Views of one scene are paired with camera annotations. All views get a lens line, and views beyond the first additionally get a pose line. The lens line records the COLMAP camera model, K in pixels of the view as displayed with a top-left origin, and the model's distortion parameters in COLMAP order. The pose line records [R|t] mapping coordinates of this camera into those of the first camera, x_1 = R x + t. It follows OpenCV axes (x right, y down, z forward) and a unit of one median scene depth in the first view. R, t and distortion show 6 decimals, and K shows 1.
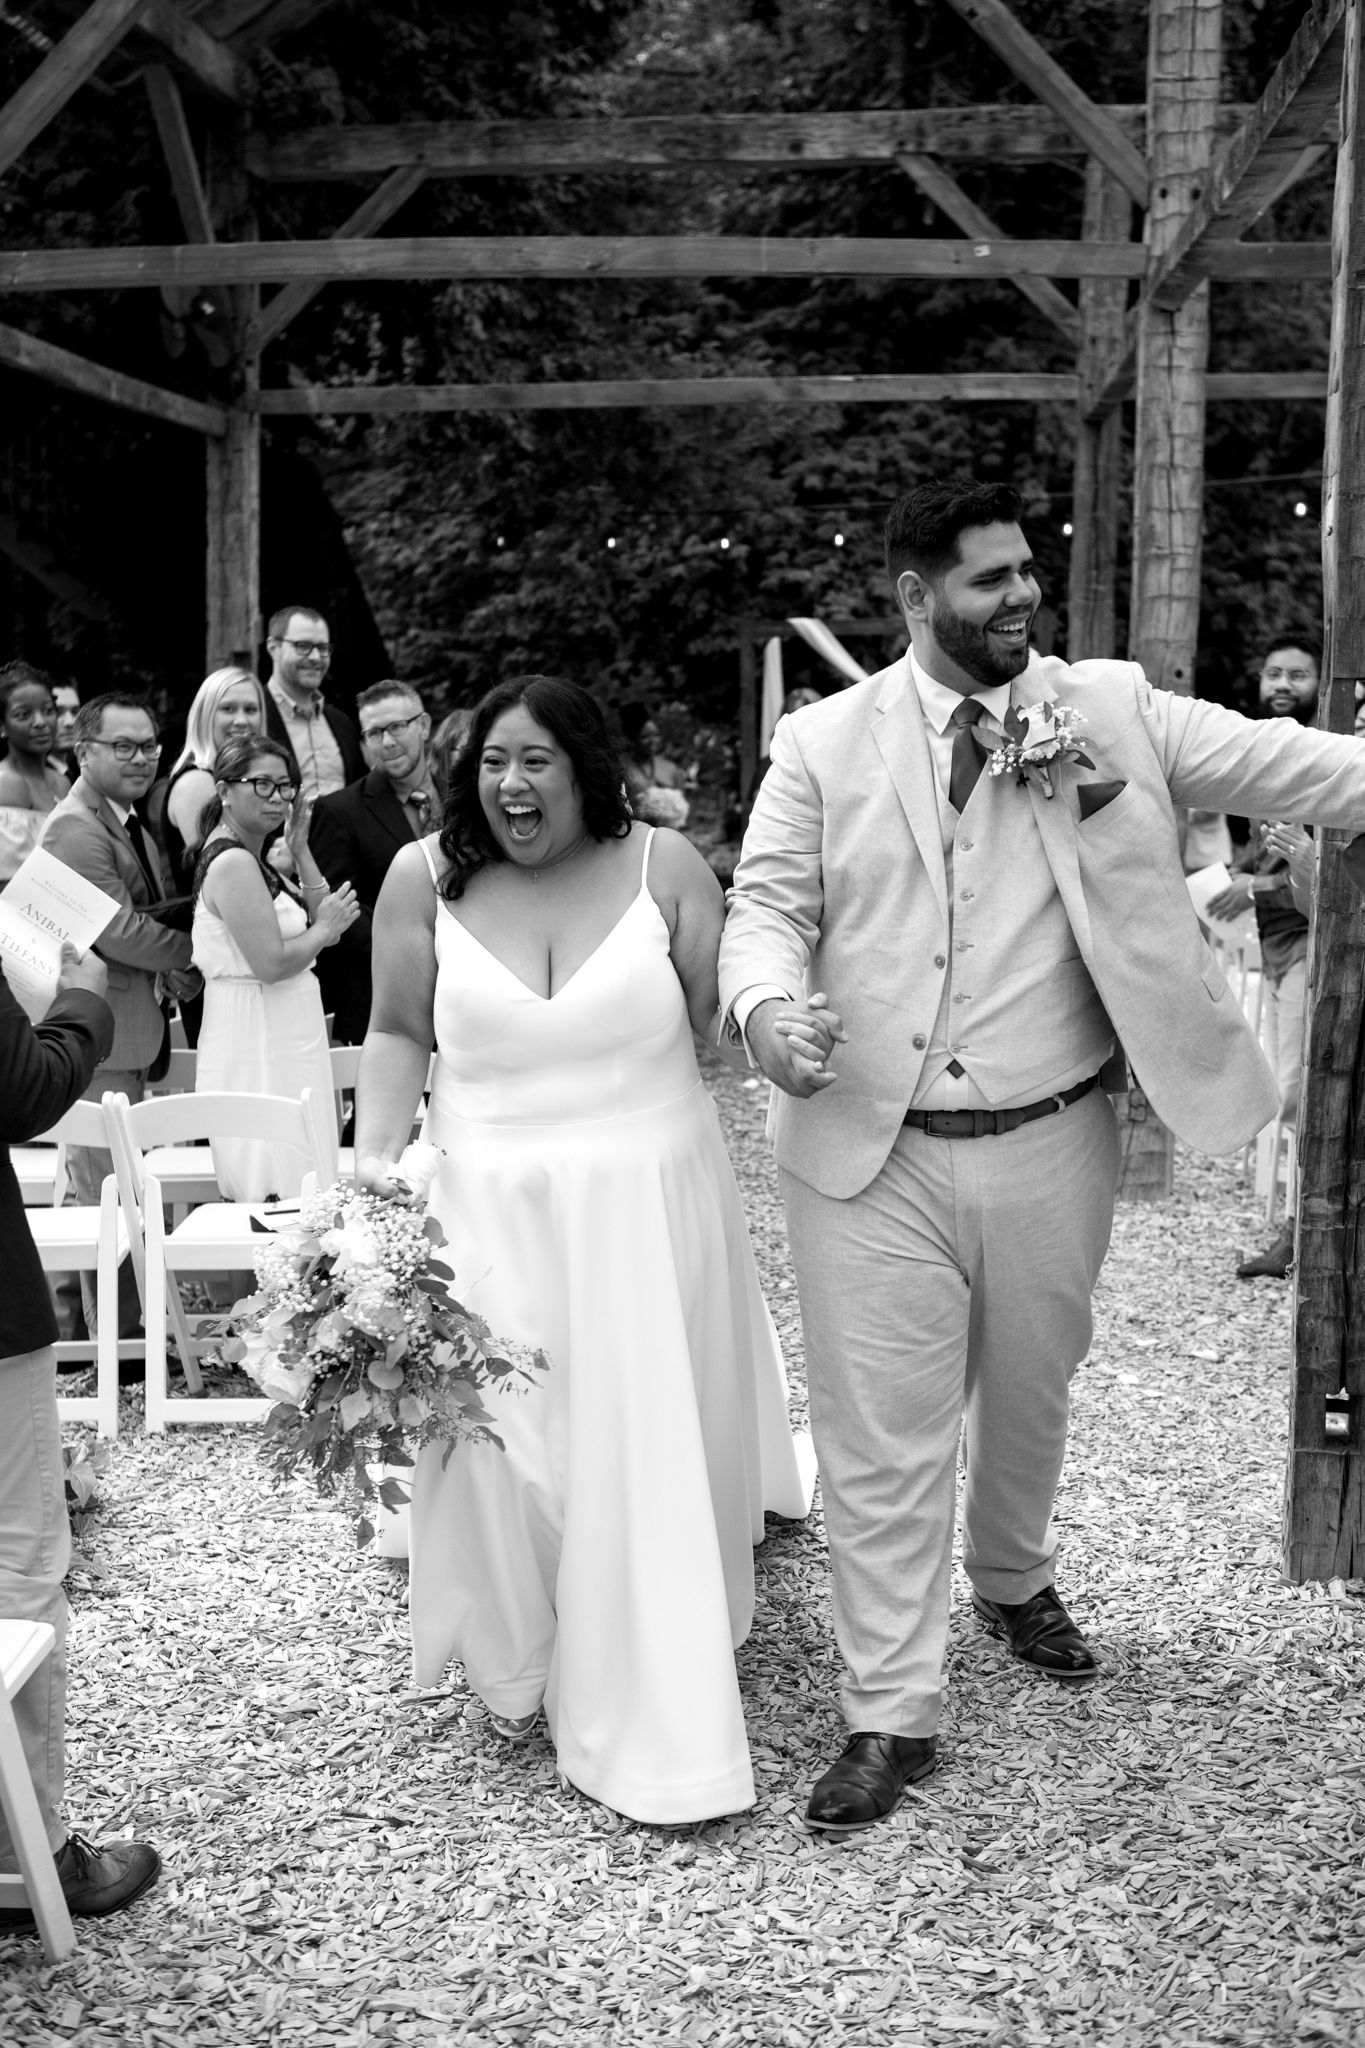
lens RADIAL K [[2839.9, 0, 682.5], [0, 2839.9, 1024.0], [0, 0, 1]] dist [-0.082278, 0.091606]
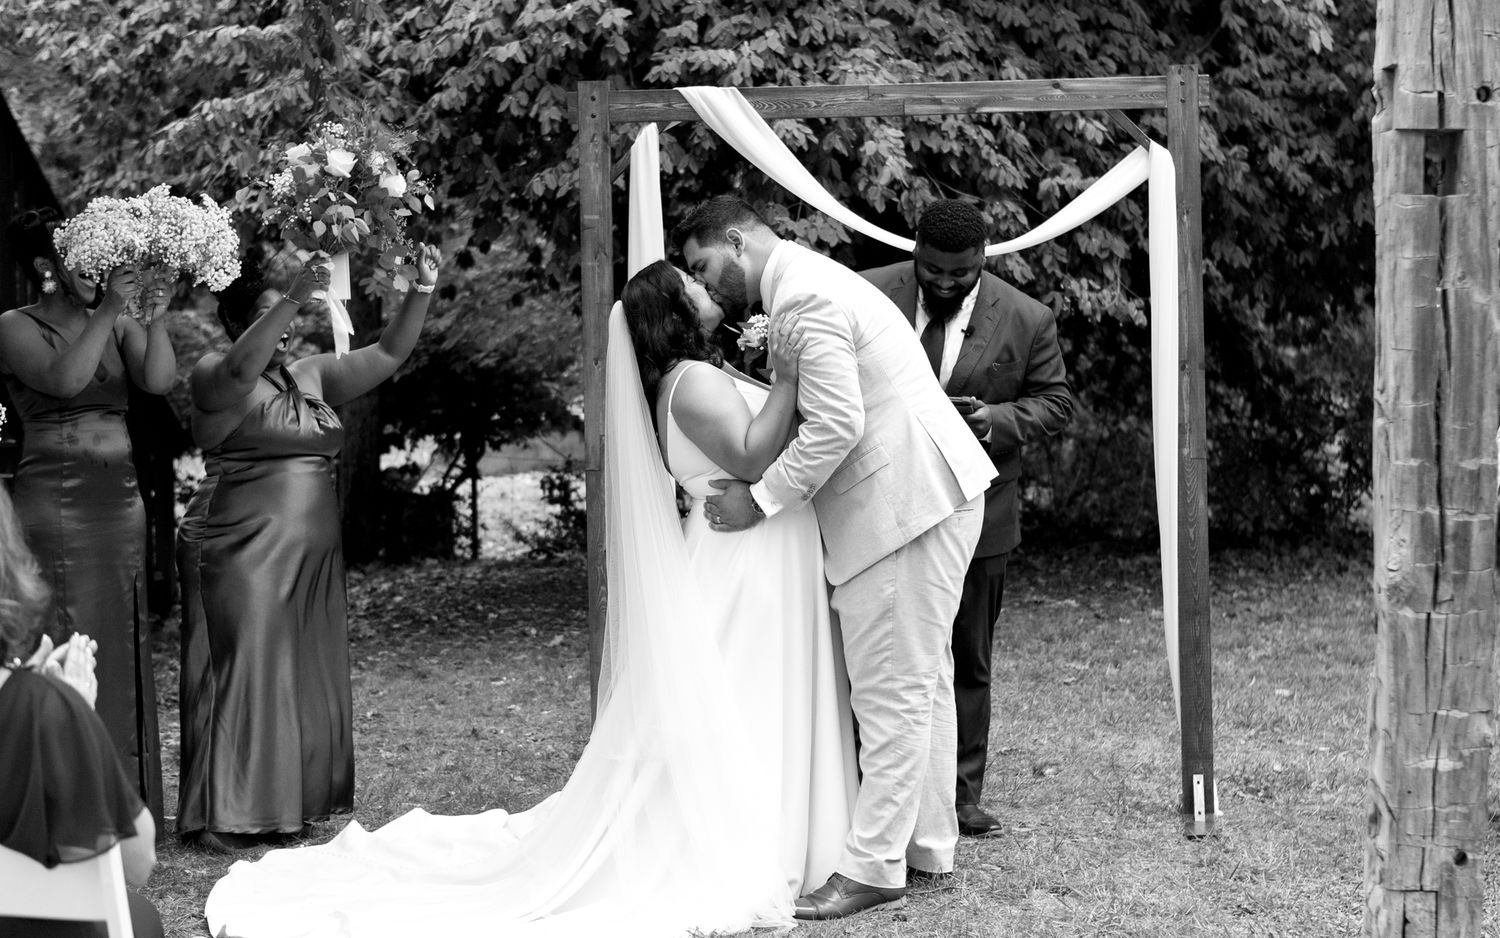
lens RADIAL K [[3046.9, 0, 750.0], [0, 3046.9, 469.0], [0, 0, 1]] dist [-0.013279, -0.037261]
pose [[0.999241, -0.015473, 0.035736, 0.043332], [0.017656, 0.997945, -0.061593, -0.059664], [-0.034709, 0.062177, 0.997461, 0.662897]]
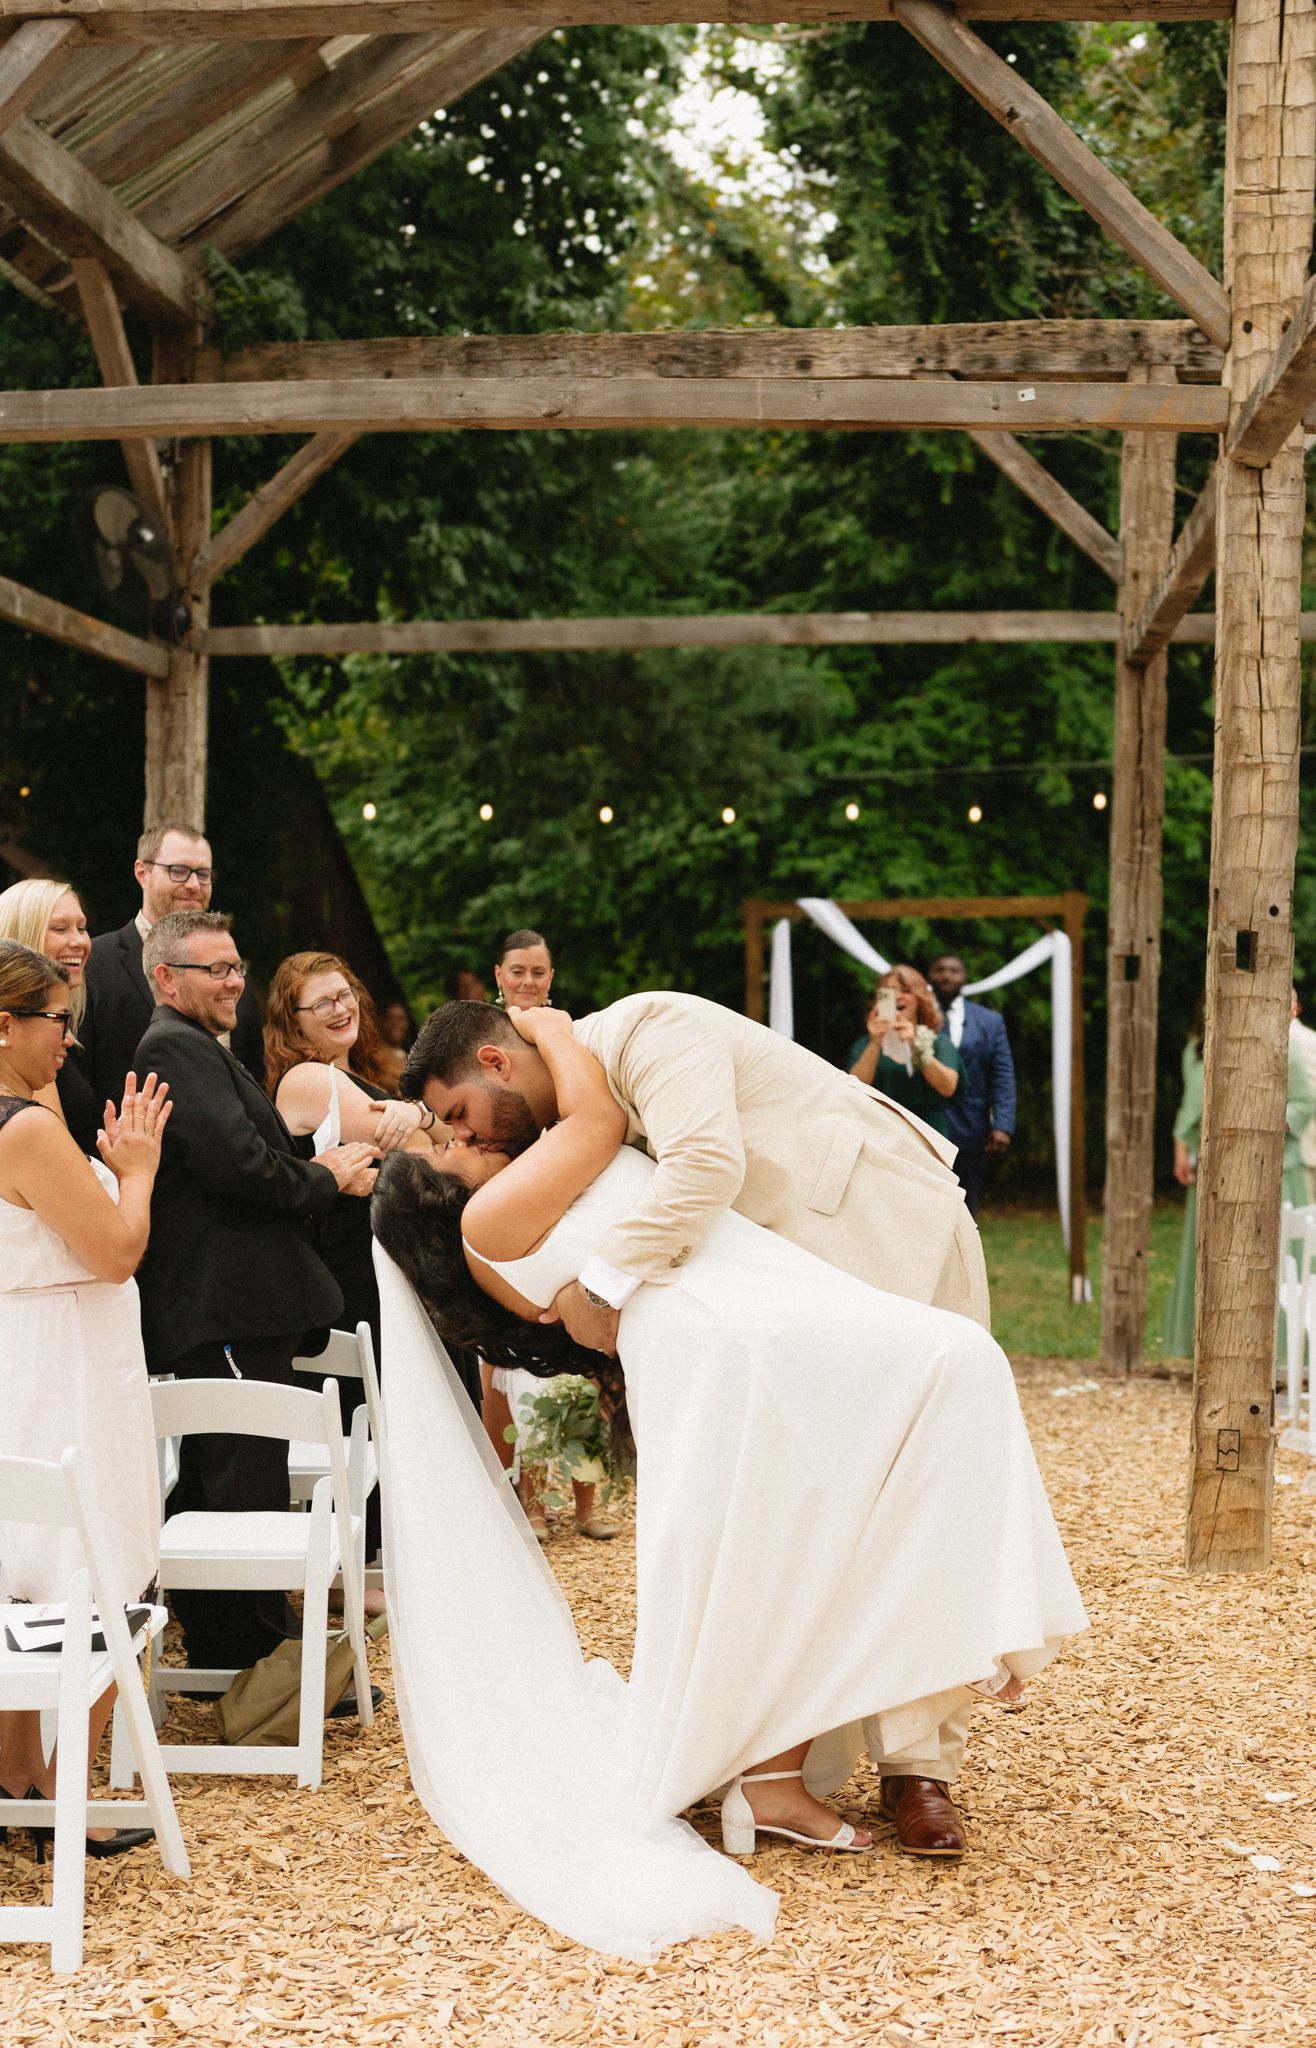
lens RADIAL K [[2760.3, 0, 658.0], [0, 2760.3, 1024.0], [0, 0, 1]] dist [-0.005352, -0.029106]
pose [[0.999869, 0.003208, -0.015892, 0.008181], [-0.004952, 0.993817, -0.110921, -0.002444], [0.015438, 0.110985, 0.993702, 0.141985]]
